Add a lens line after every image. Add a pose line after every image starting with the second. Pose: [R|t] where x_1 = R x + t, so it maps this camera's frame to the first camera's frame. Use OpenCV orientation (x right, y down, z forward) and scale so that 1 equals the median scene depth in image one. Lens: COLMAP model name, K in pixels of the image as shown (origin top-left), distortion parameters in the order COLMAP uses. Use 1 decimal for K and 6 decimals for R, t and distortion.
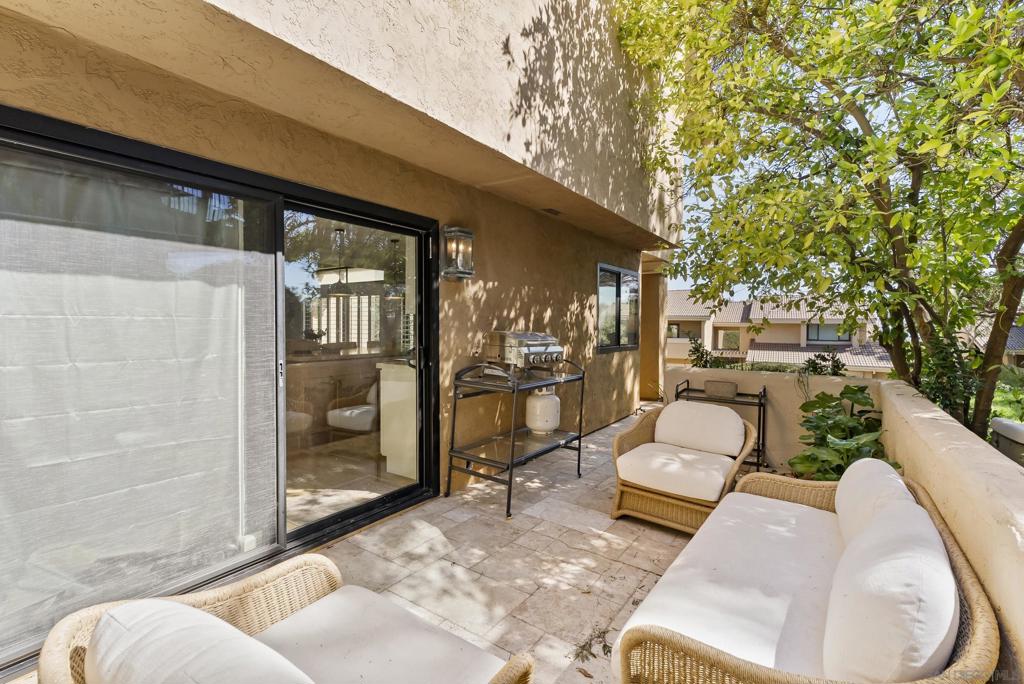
lens RADIAL K [[467.0, 0, 512.0], [0, 467.0, 342.0], [0, 0, 1]] dist [-0.001093, 0.000141]
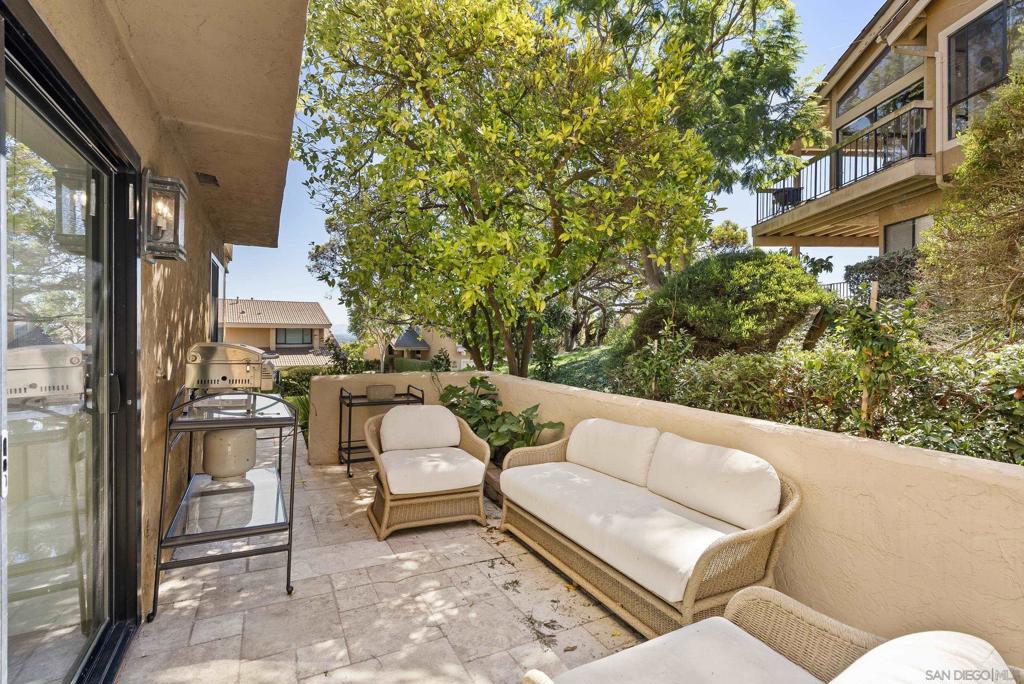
lens RADIAL K [[467.0, 0, 512.0], [0, 467.0, 342.0], [0, 0, 1]] dist [-0.001093, 0.000141]
pose [[0.452264, -0.016429, 0.891733, -0.550174], [0.023094, 0.999711, 0.006706, -0.022024], [-0.891585, 0.017561, 0.452512, 0.374835]]
